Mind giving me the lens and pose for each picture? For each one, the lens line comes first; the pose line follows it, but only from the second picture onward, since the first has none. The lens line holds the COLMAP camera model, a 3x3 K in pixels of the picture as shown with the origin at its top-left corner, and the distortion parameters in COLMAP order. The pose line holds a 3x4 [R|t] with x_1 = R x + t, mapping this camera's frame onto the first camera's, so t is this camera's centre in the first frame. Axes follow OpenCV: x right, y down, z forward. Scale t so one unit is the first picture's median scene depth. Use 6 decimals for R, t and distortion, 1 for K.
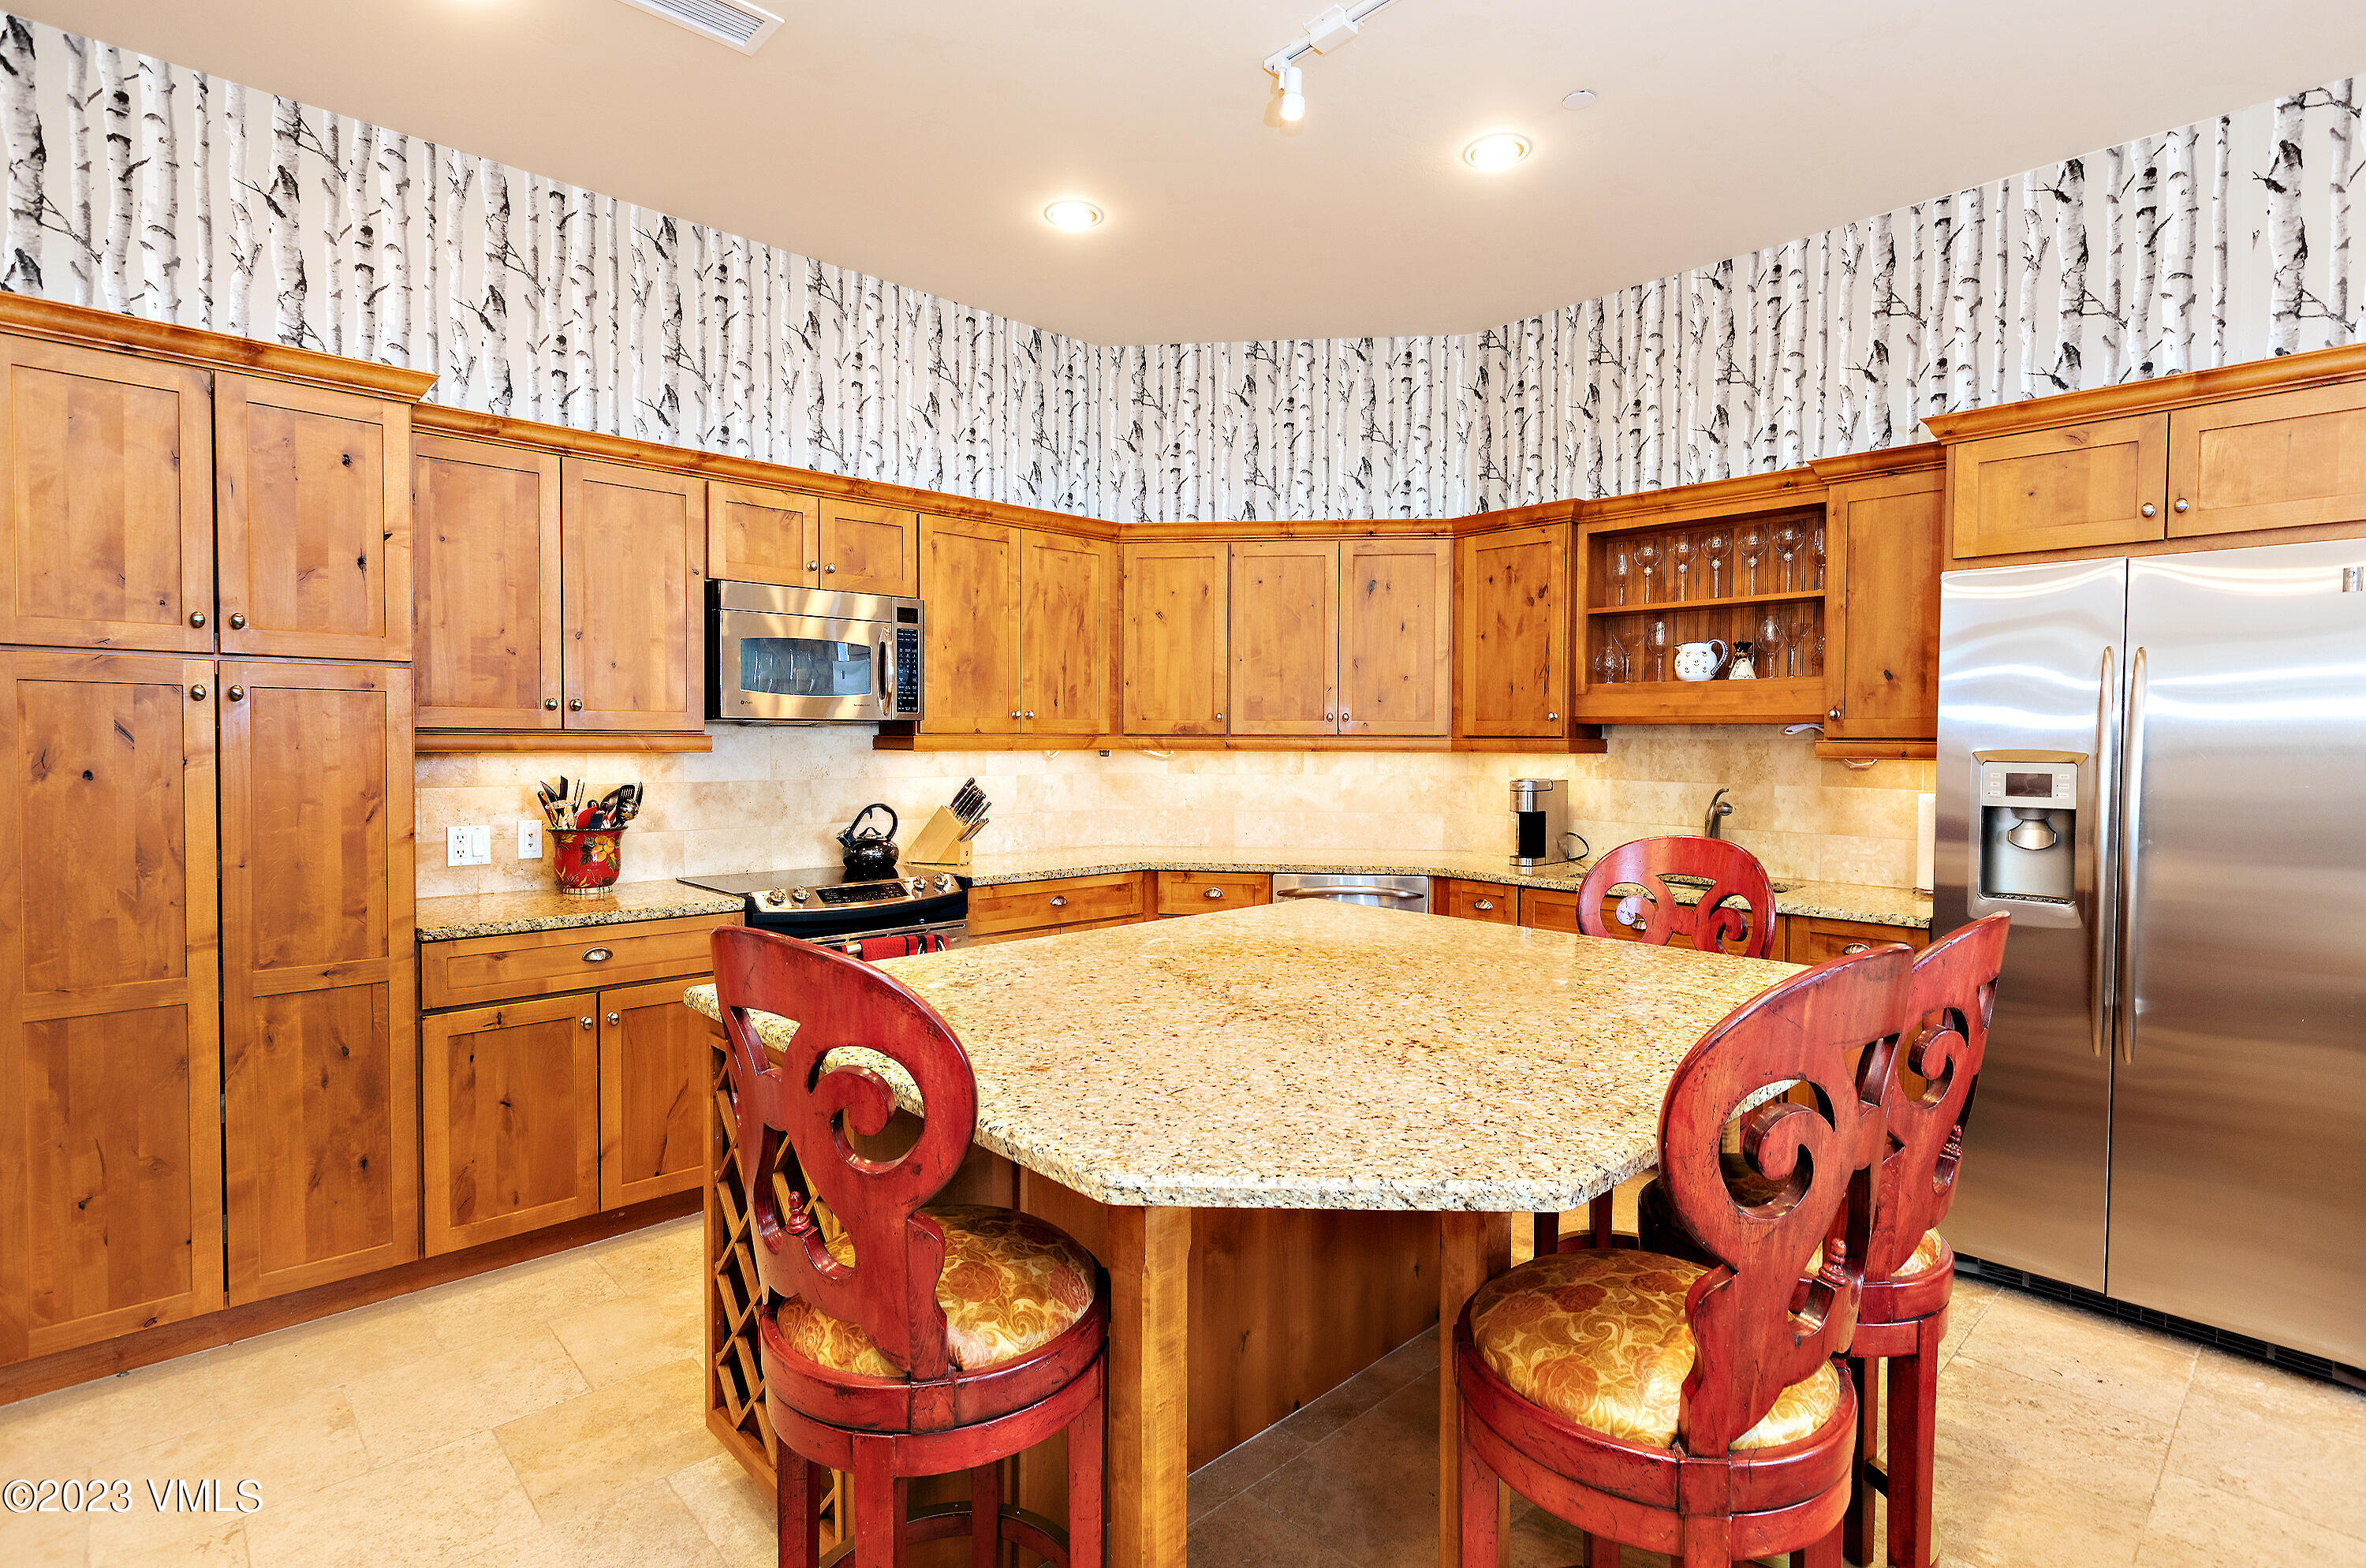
lens RADIAL K [[1096.8, 0, 1207.7], [0, 1096.8, 769.8], [0, 0, 1]] dist [0.001616, 0.000196]
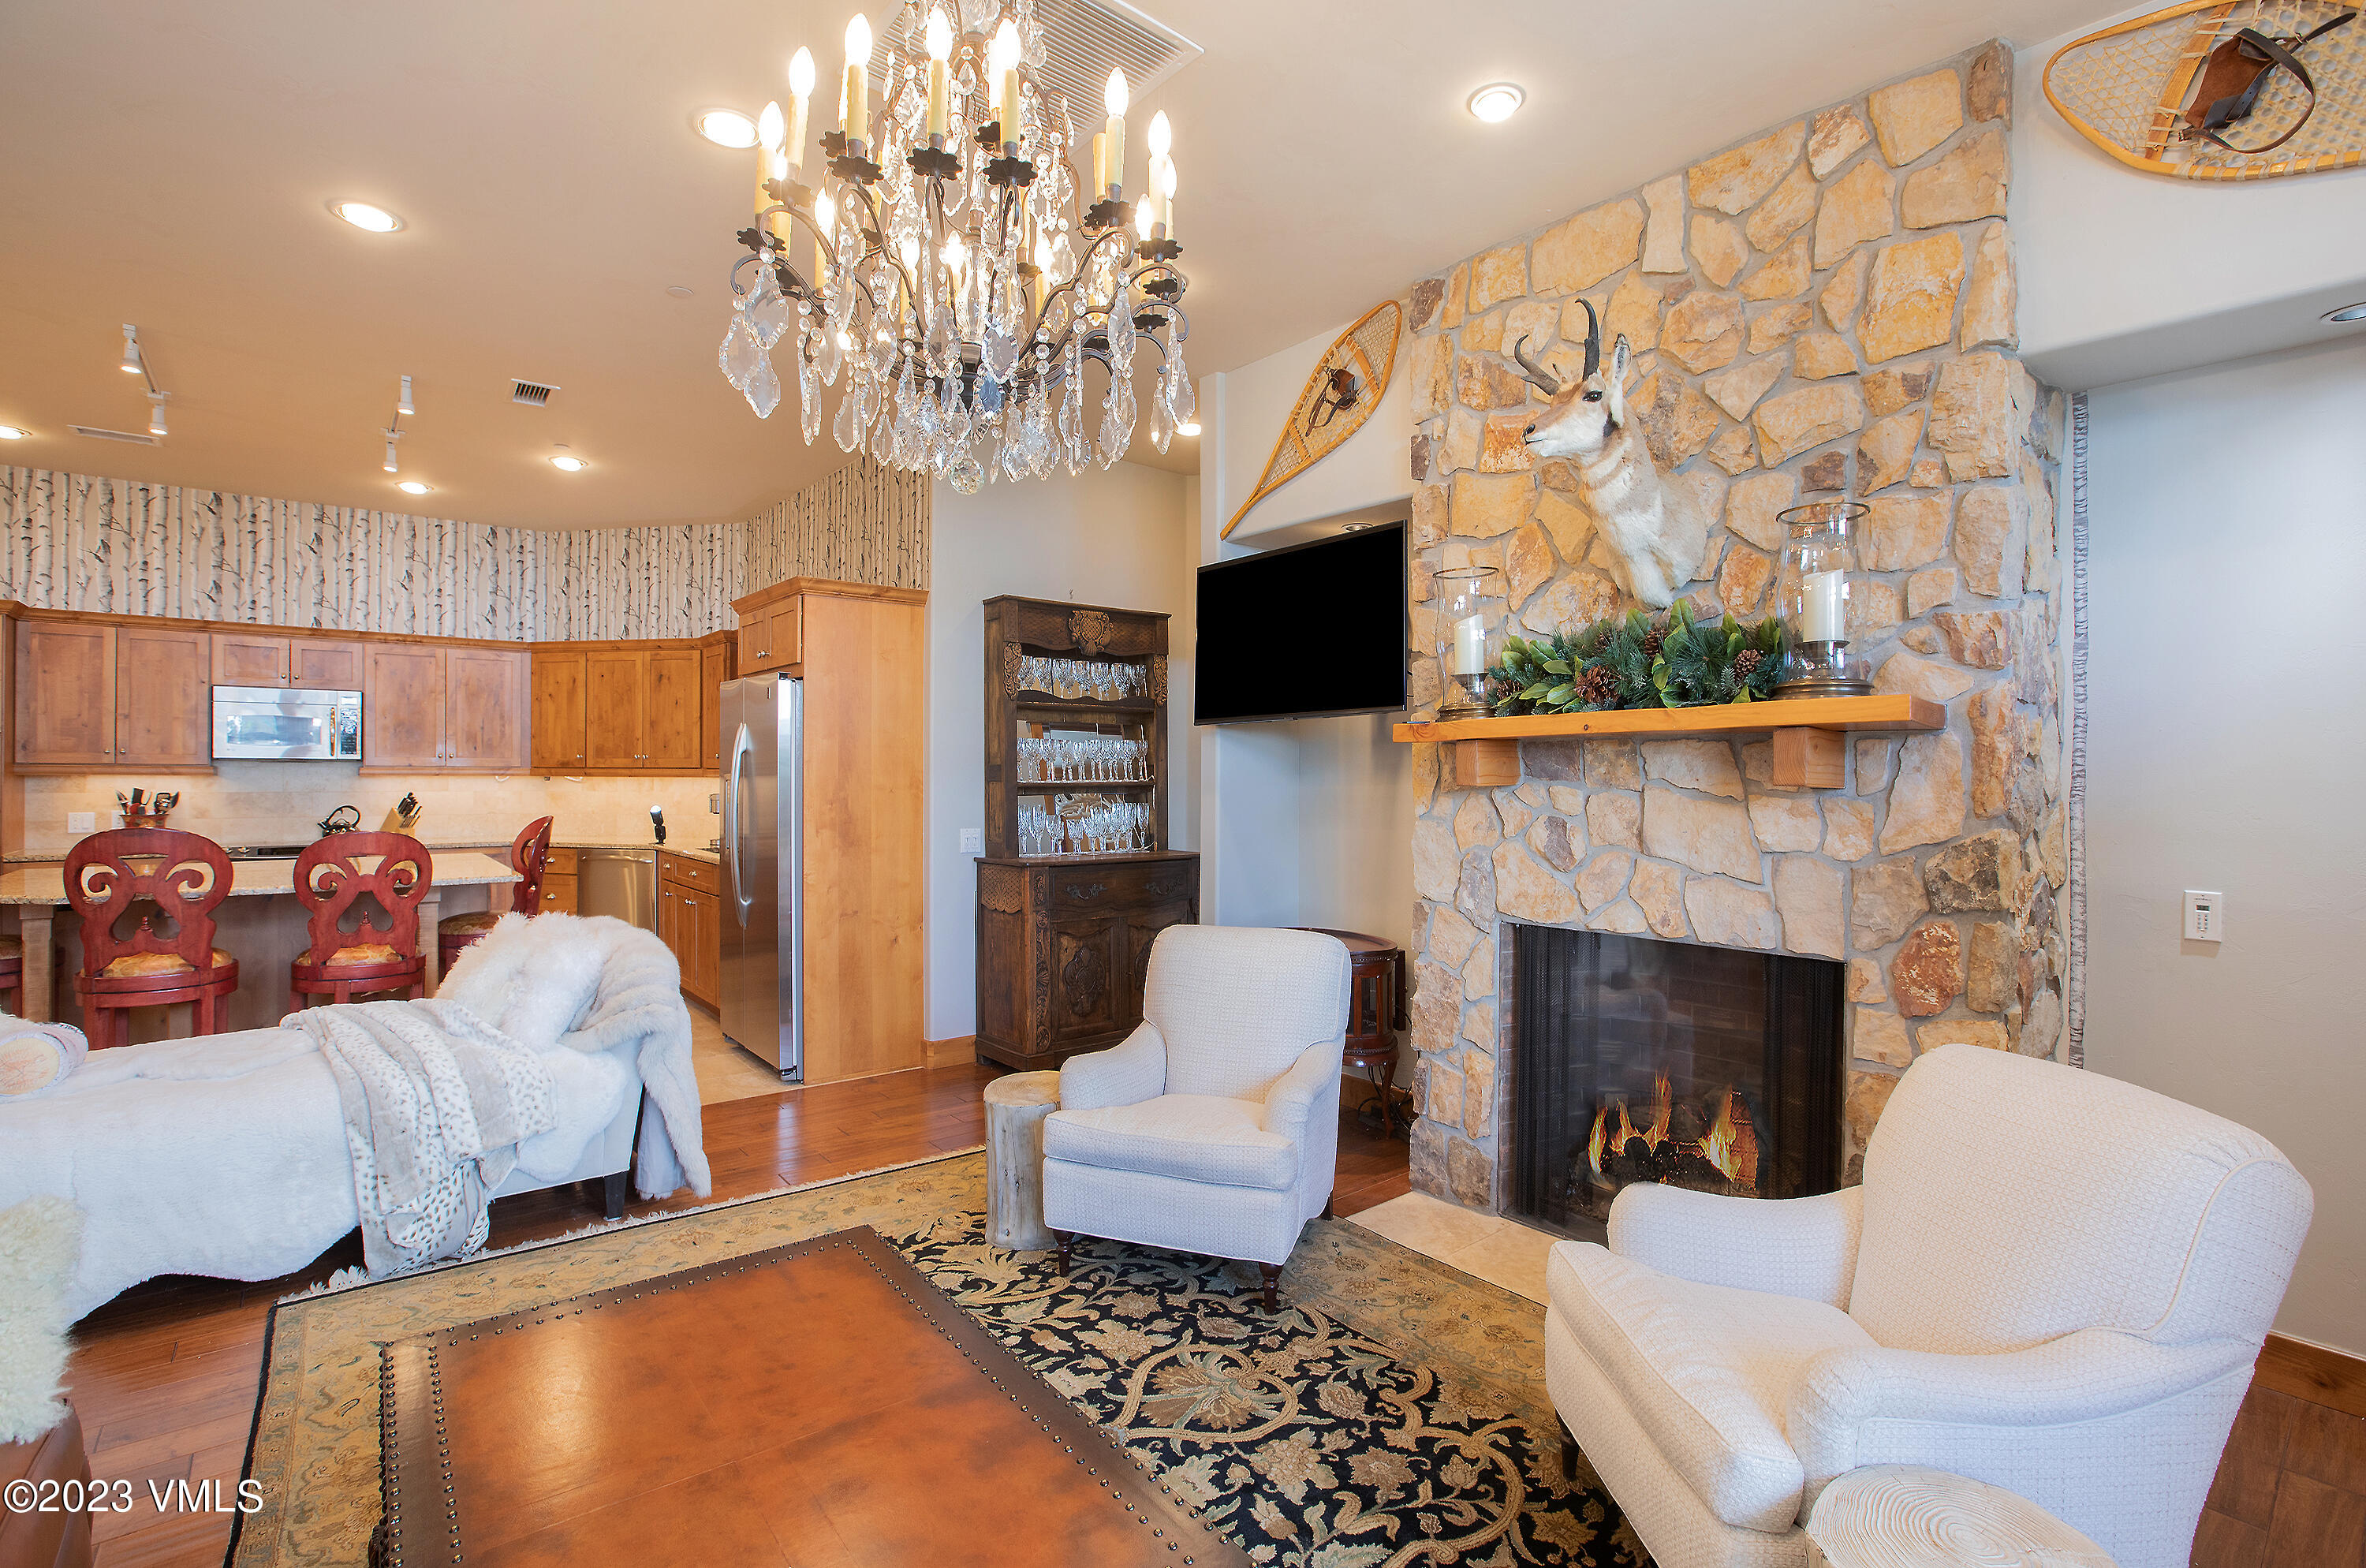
lens RADIAL K [[1005.6, 0, 1094.2], [0, 1005.6, 767.9], [0, 0, 1]] dist [0.005431, 0.001528]
pose [[0.994091, 0.000955, -0.108545, 1.057543], [-0.004576, 0.999441, -0.033112, 0.018202], [0.108452, 0.033413, 0.993540, -0.485344]]
